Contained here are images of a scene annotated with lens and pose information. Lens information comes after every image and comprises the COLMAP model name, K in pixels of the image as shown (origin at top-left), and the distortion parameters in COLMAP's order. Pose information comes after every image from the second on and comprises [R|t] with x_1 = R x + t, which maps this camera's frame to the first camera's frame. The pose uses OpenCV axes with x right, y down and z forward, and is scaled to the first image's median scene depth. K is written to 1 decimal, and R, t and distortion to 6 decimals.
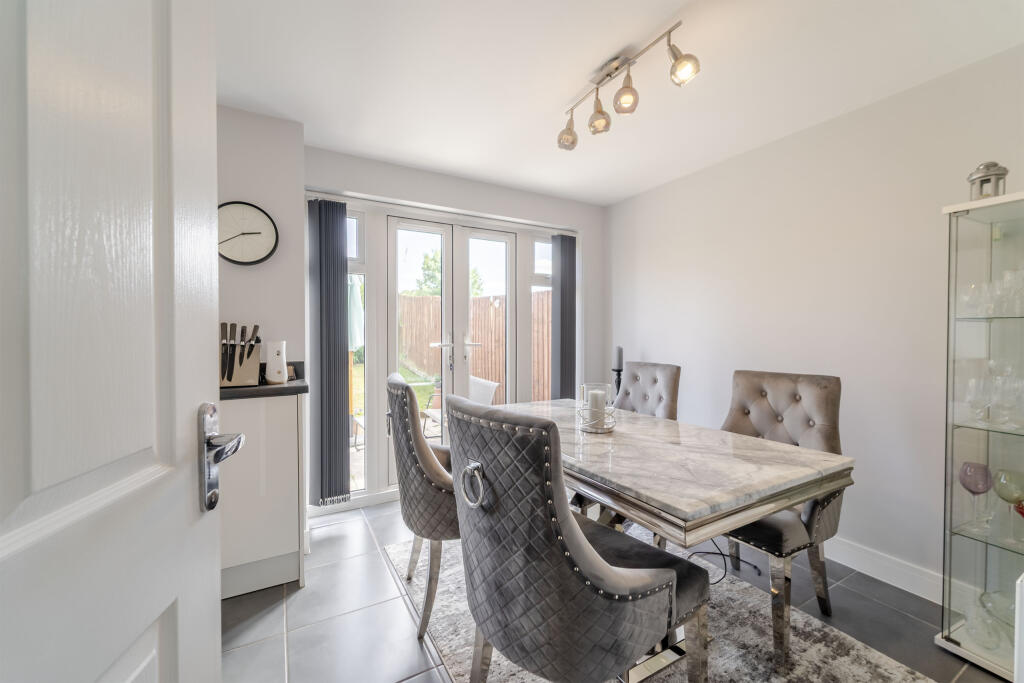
lens RADIAL K [[406.5, 0, 512.0], [0, 406.5, 341.9], [0, 0, 1]] dist [0.000960, -0.000039]
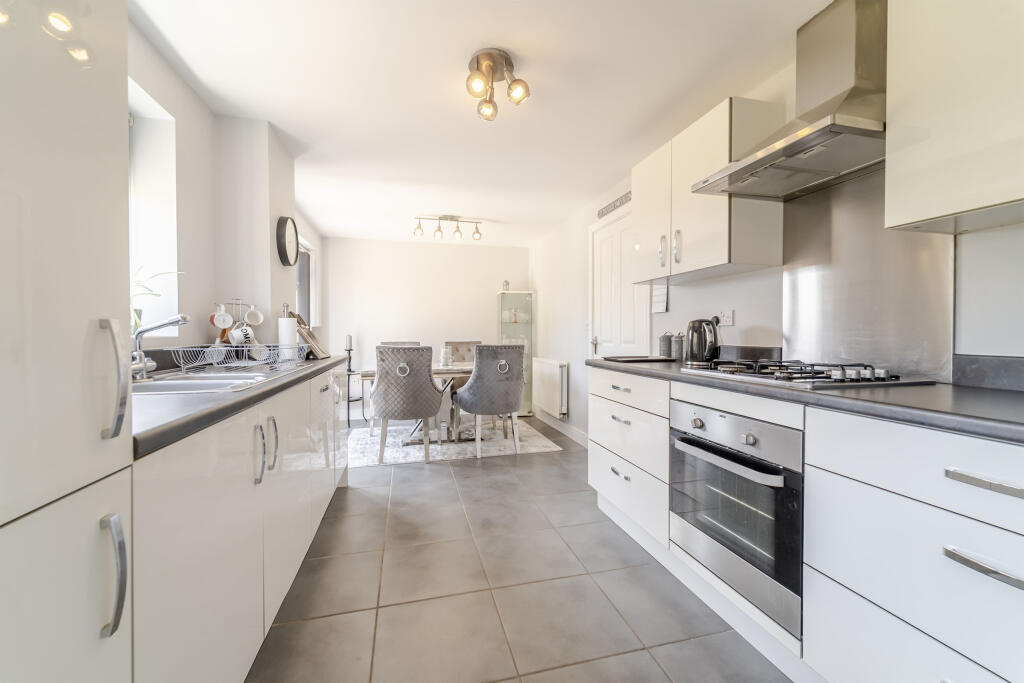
lens RADIAL K [[406.5, 0, 512.8], [0, 406.5, 336.1], [0, 0, 1]] dist [0.000960, -0.000039]
pose [[0.259079, -0.014077, 0.965754, -1.863369], [0.013832, 0.999845, 0.010863, 0.016216], [-0.965757, 0.010544, 0.259234, 0.008114]]
